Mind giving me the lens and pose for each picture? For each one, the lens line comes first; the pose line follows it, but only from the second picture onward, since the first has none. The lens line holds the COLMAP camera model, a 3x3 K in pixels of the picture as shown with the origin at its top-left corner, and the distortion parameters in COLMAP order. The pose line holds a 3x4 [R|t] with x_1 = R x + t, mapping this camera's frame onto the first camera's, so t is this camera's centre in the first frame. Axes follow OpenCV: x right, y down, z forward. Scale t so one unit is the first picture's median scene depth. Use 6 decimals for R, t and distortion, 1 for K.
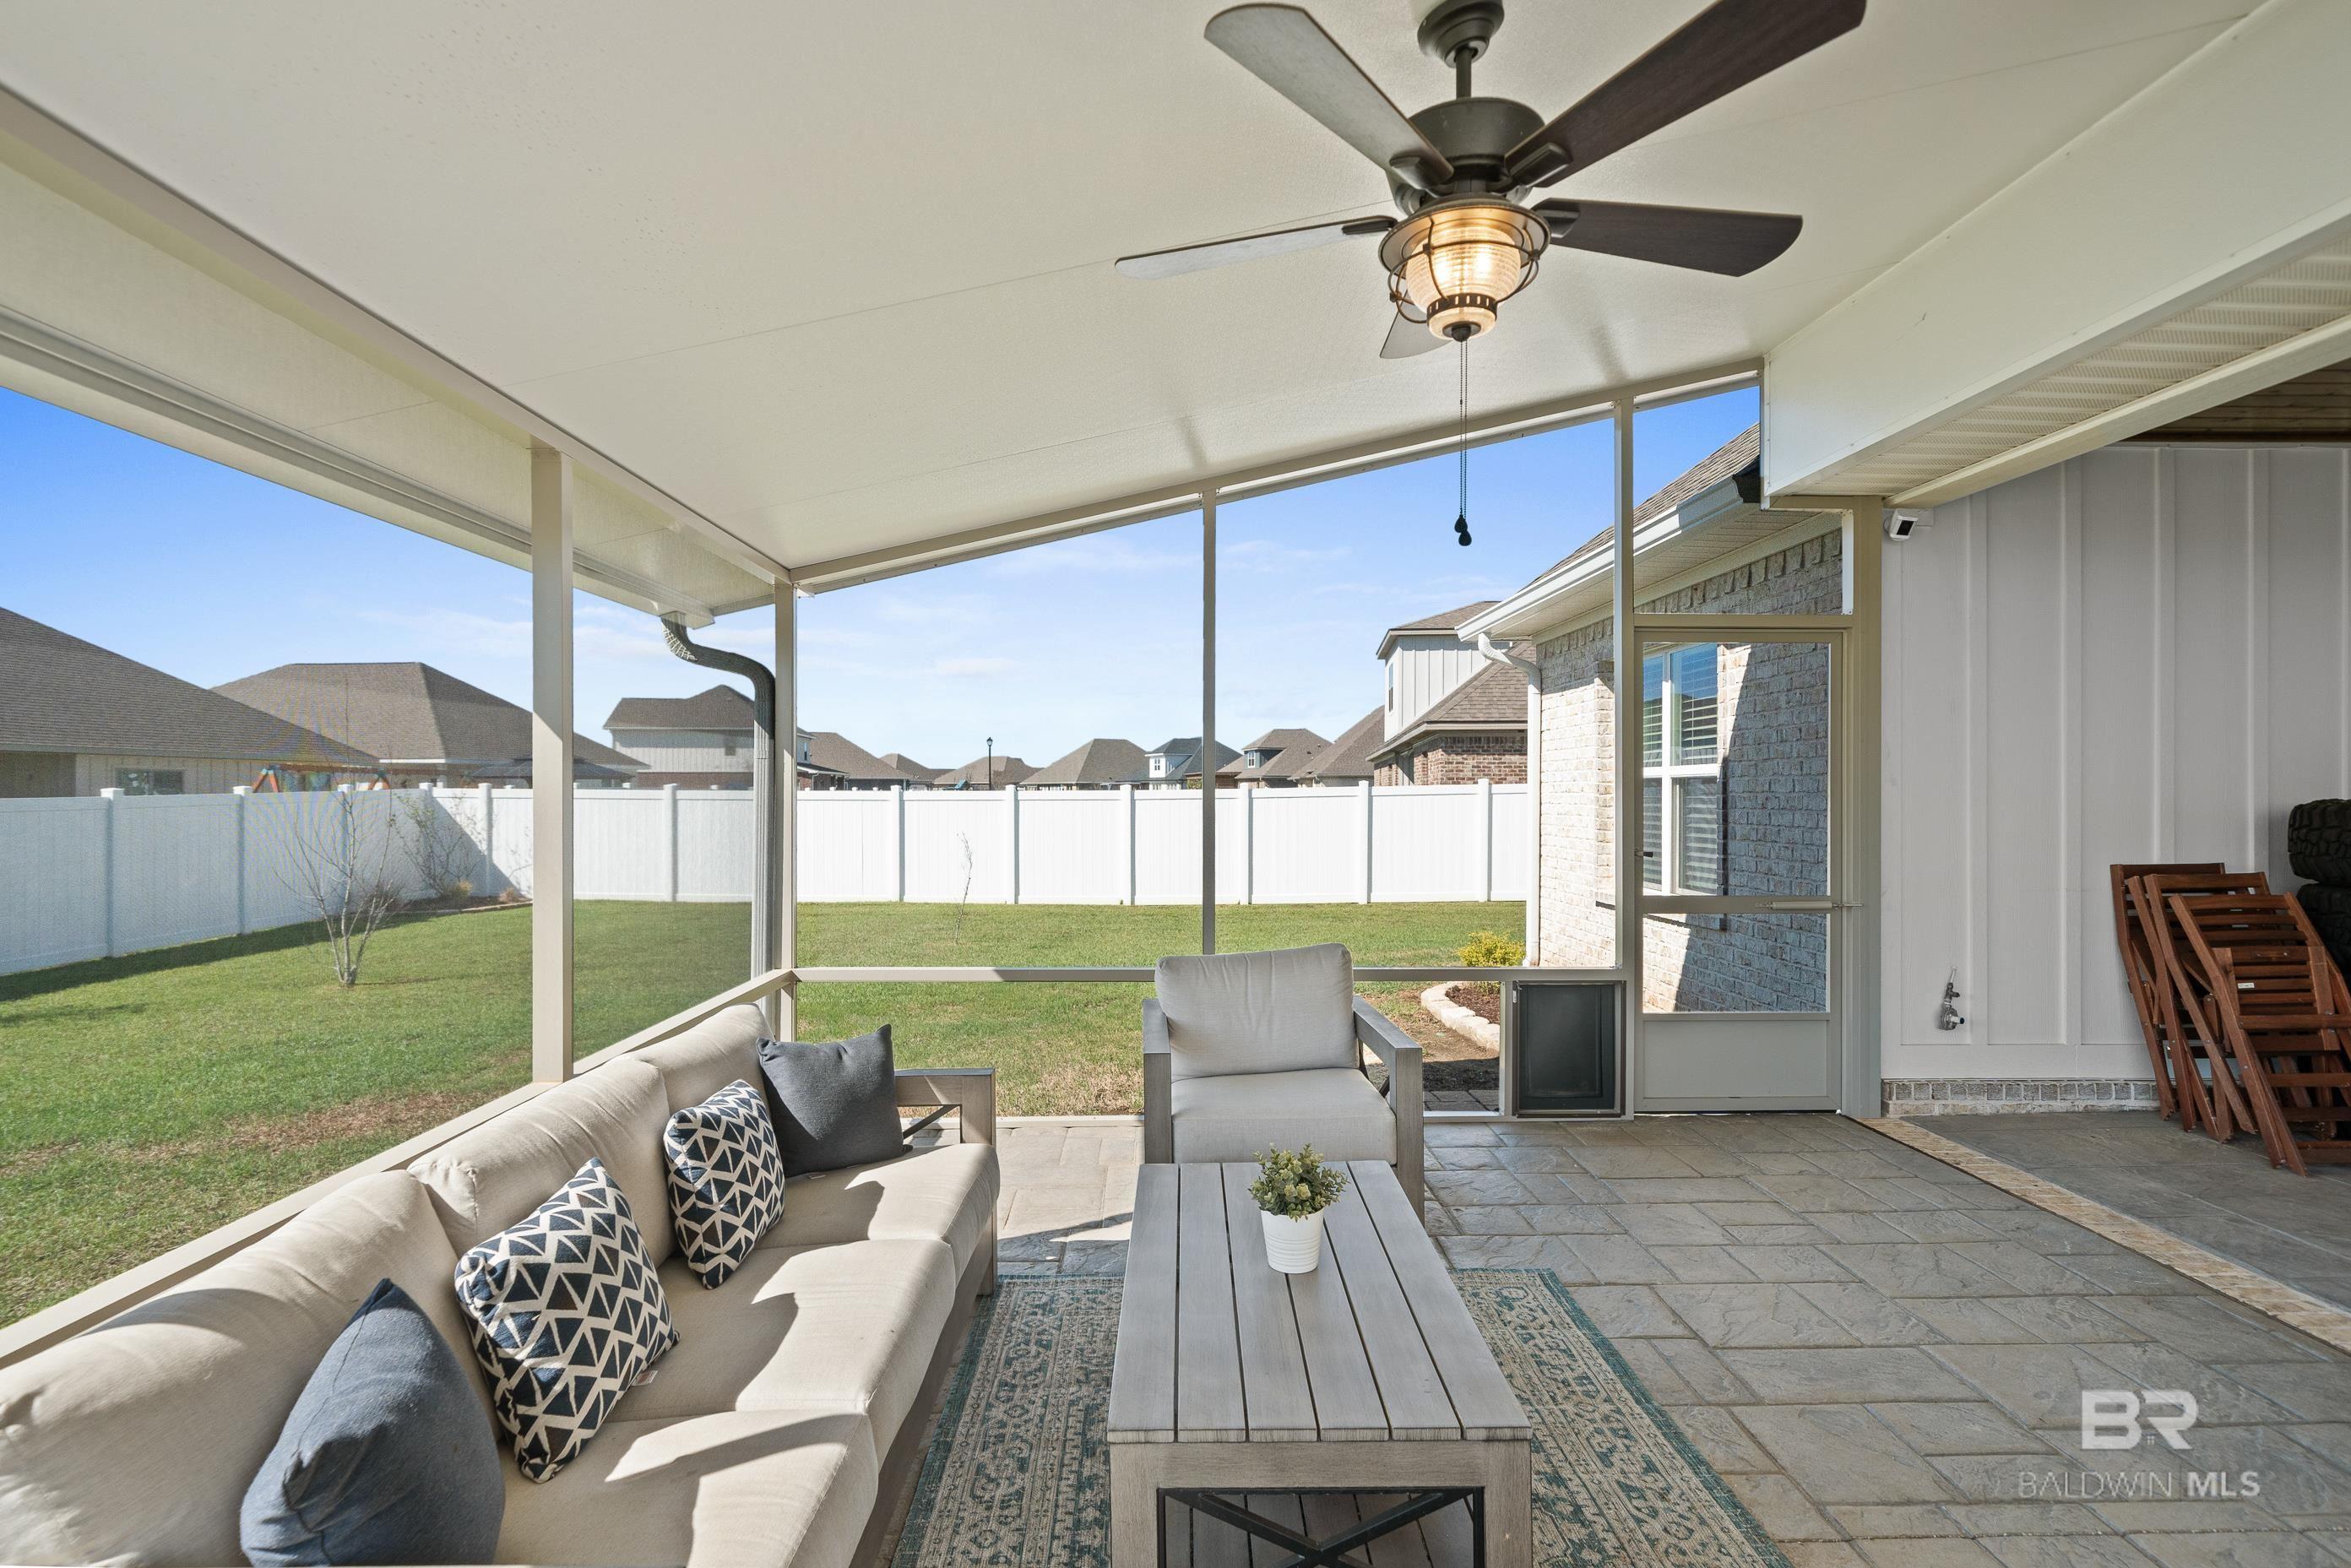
lens RADIAL K [[1150.3, 0, 1155.1], [0, 1150.3, 791.4], [0, 0, 1]] dist [-0.001812, 0.000975]
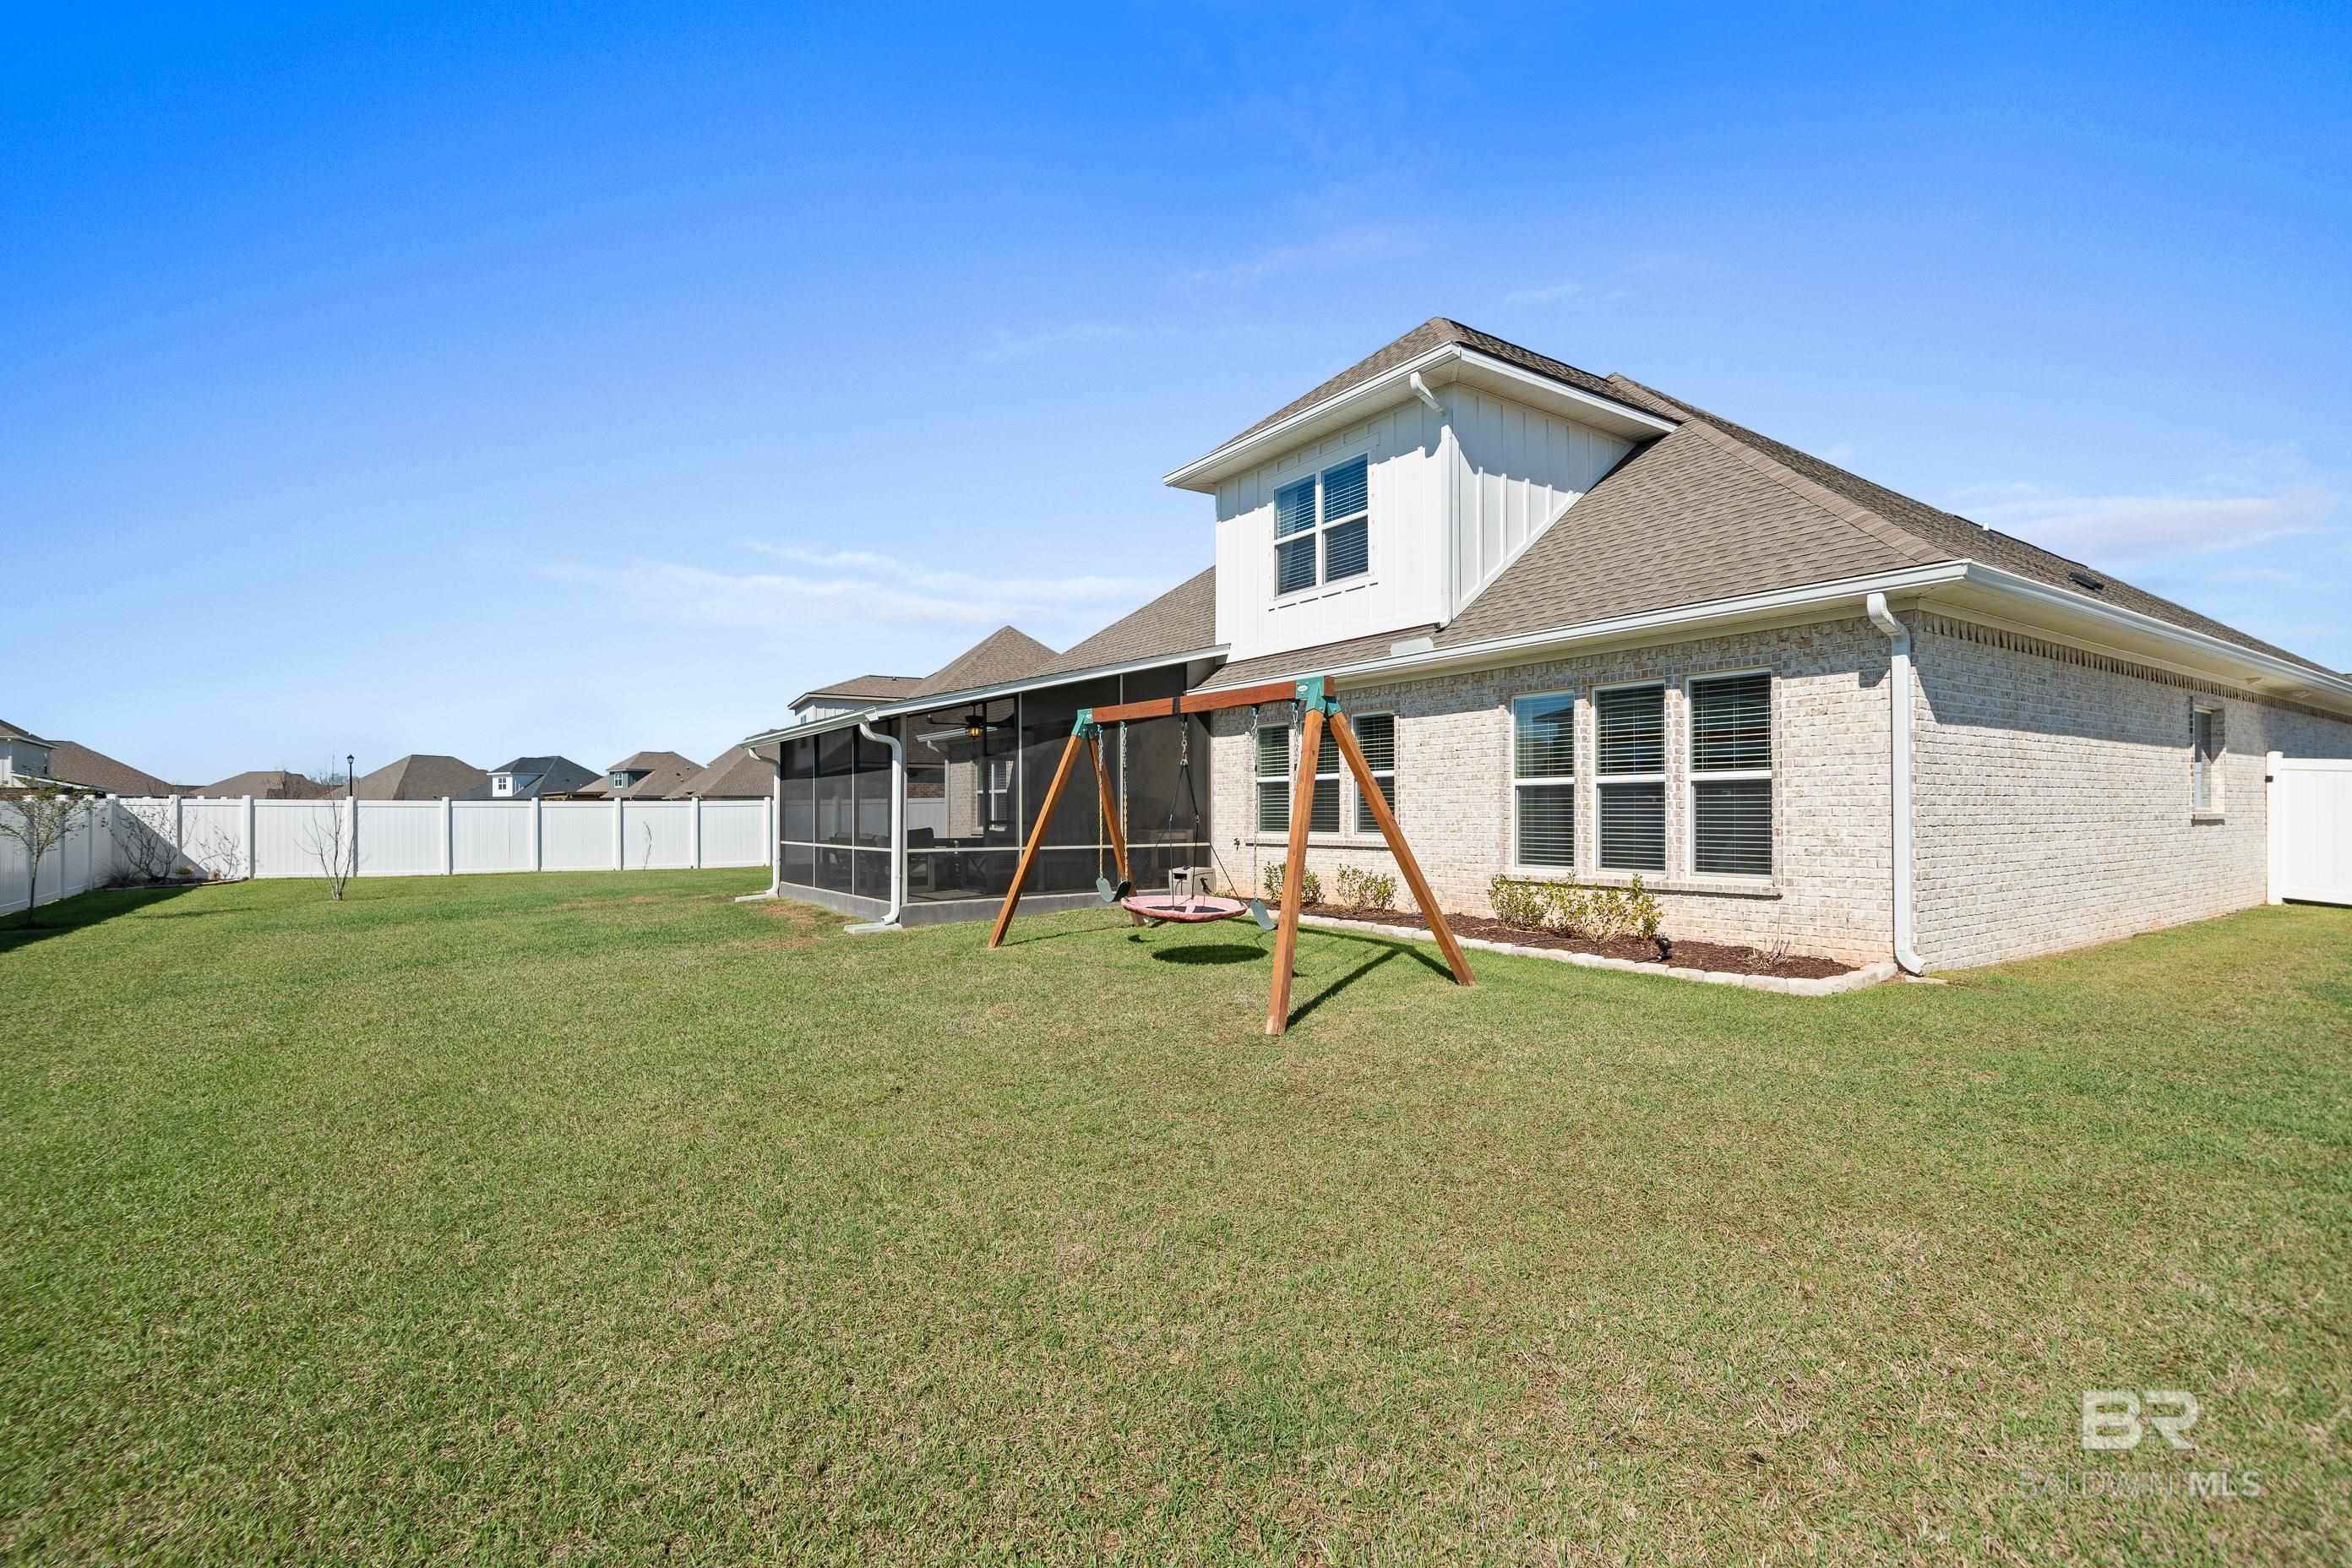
lens RADIAL K [[1057.4, 0, 1169.6], [0, 1057.4, 805.6], [0, 0, 1]] dist [0.001477, 0.000102]
pose [[0.826211, 0.000658, 0.563361, -0.360003], [0.002514, 0.999985, -0.004856, 0.016864], [-0.563356, 0.005429, 0.826197, -0.761958]]
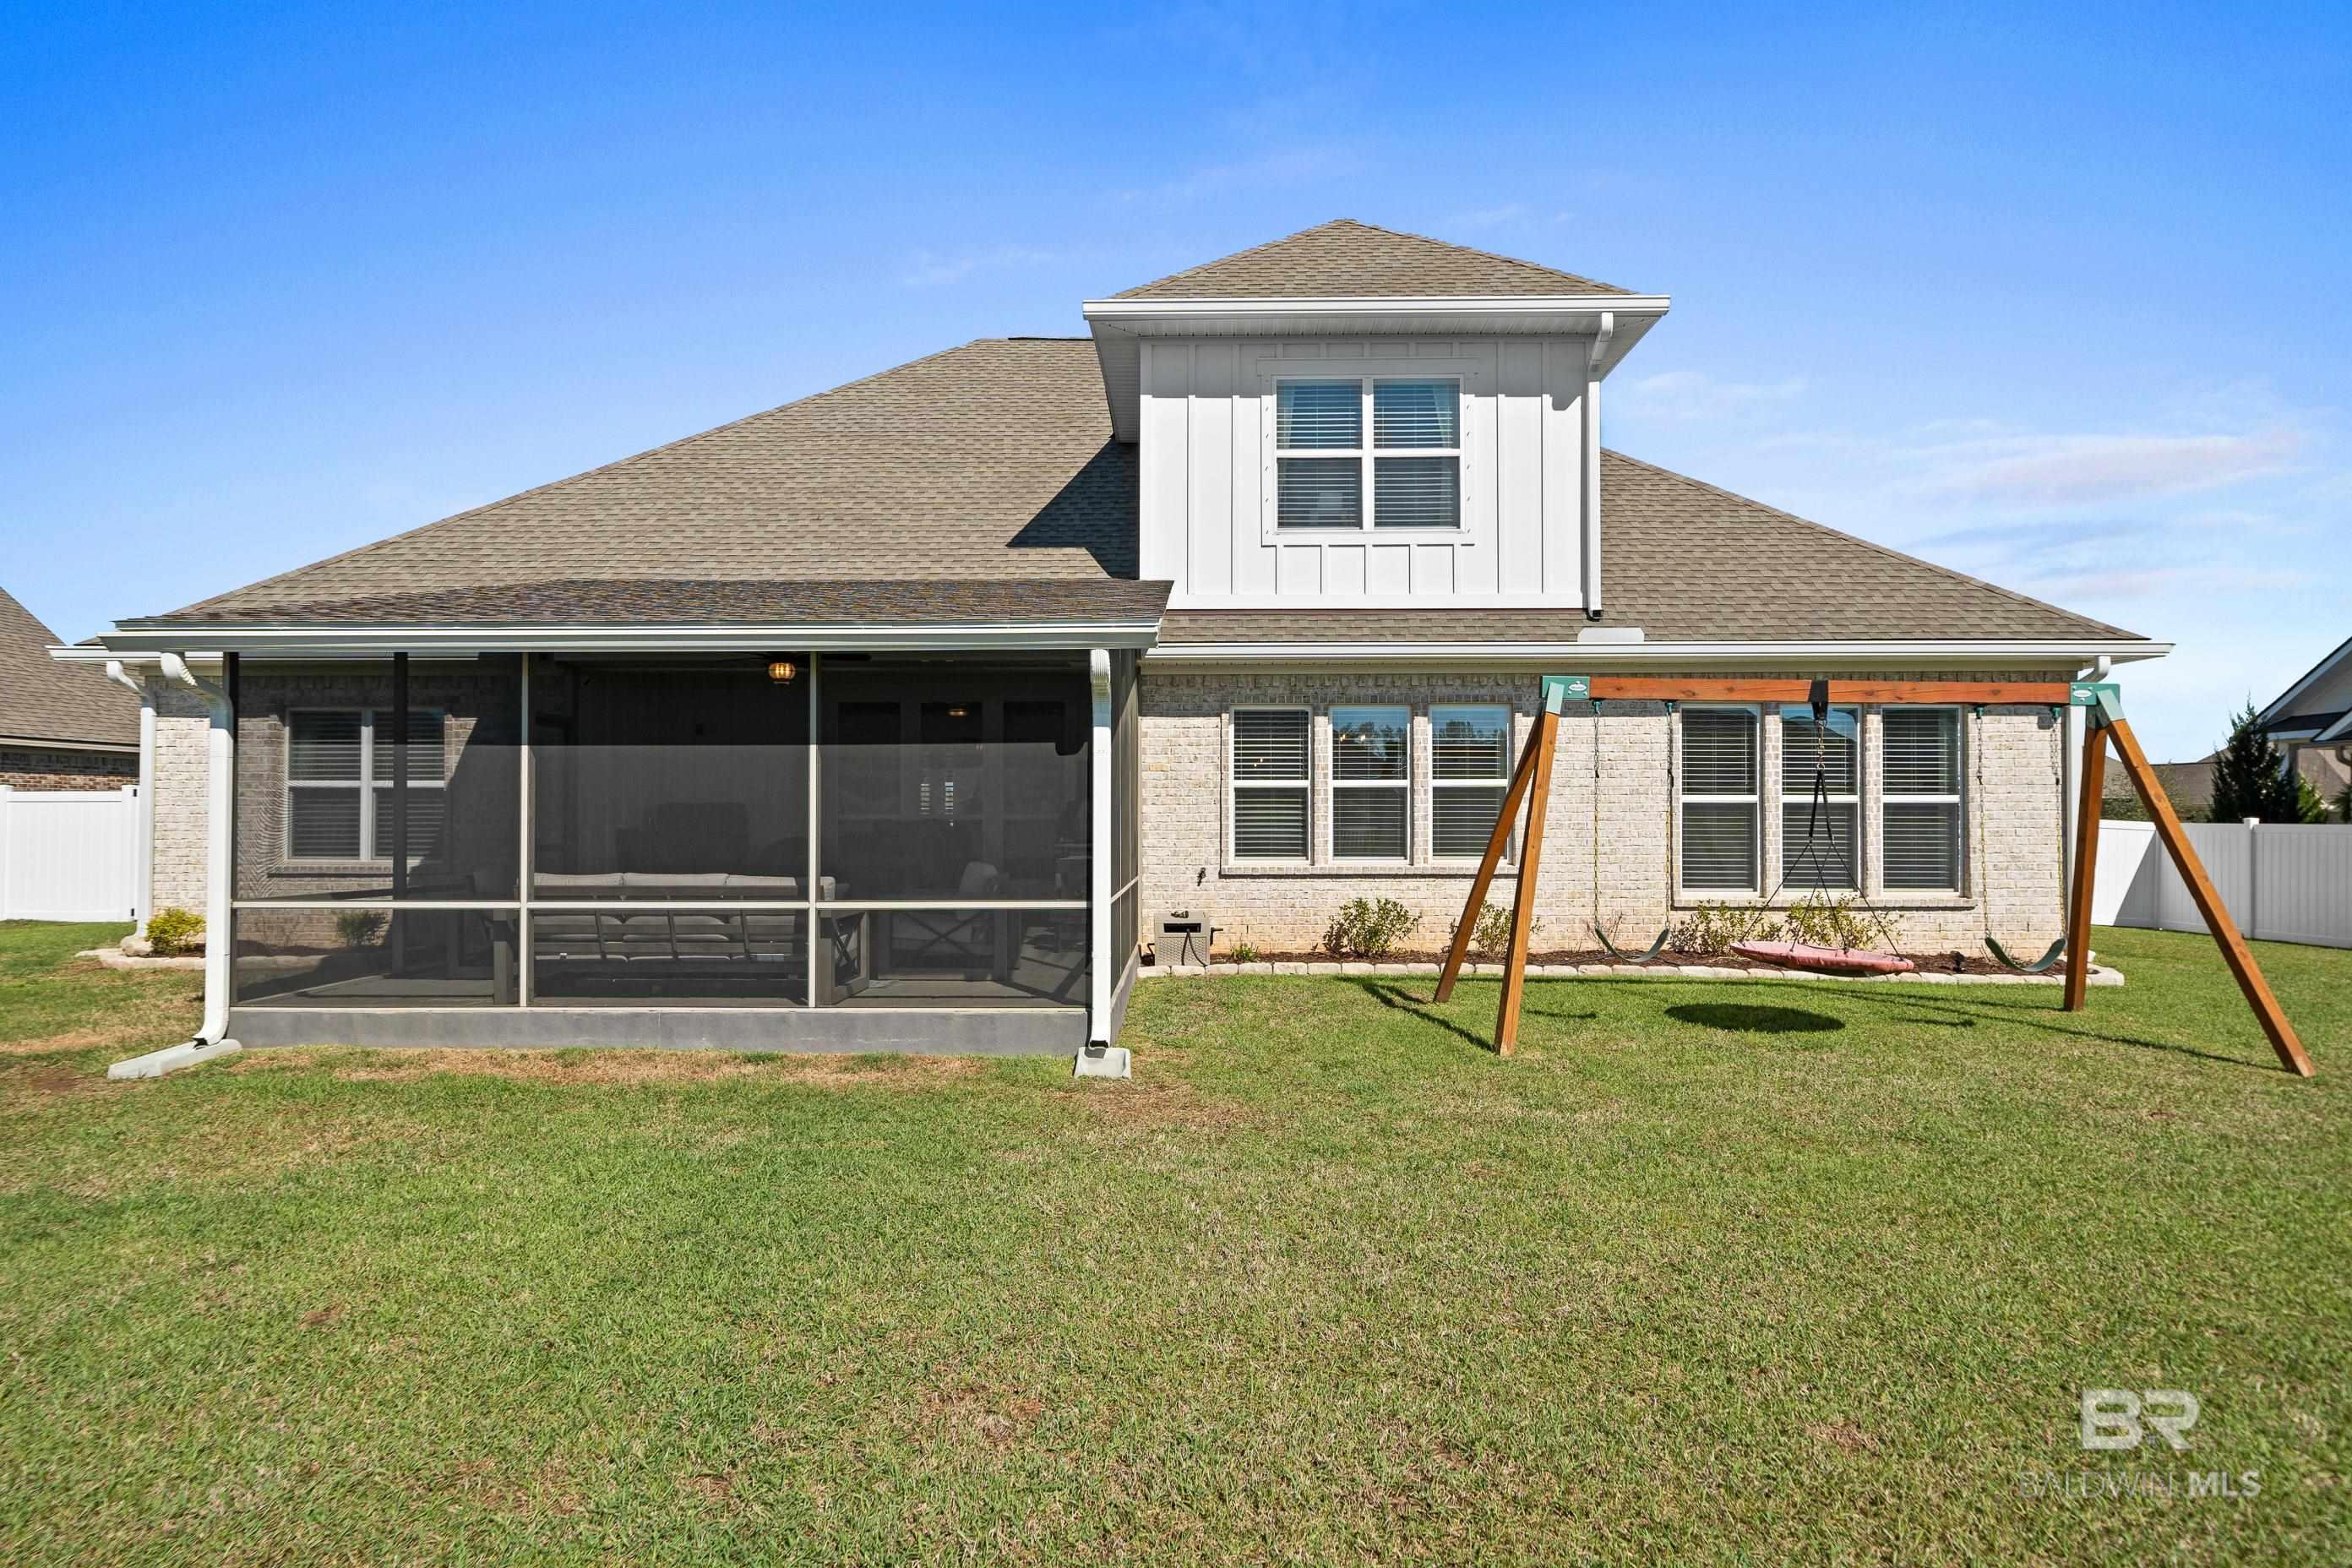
lens RADIAL K [[1277.8, 0, 1142.1], [0, 1277.8, 814.4], [0, 0, 1]] dist [-0.003836, 0.001100]
pose [[0.024874, 0.004233, 0.999682, -0.546435], [-0.002898, 0.999987, -0.004163, 0.012308], [-0.999686, -0.002794, 0.024886, -0.047637]]
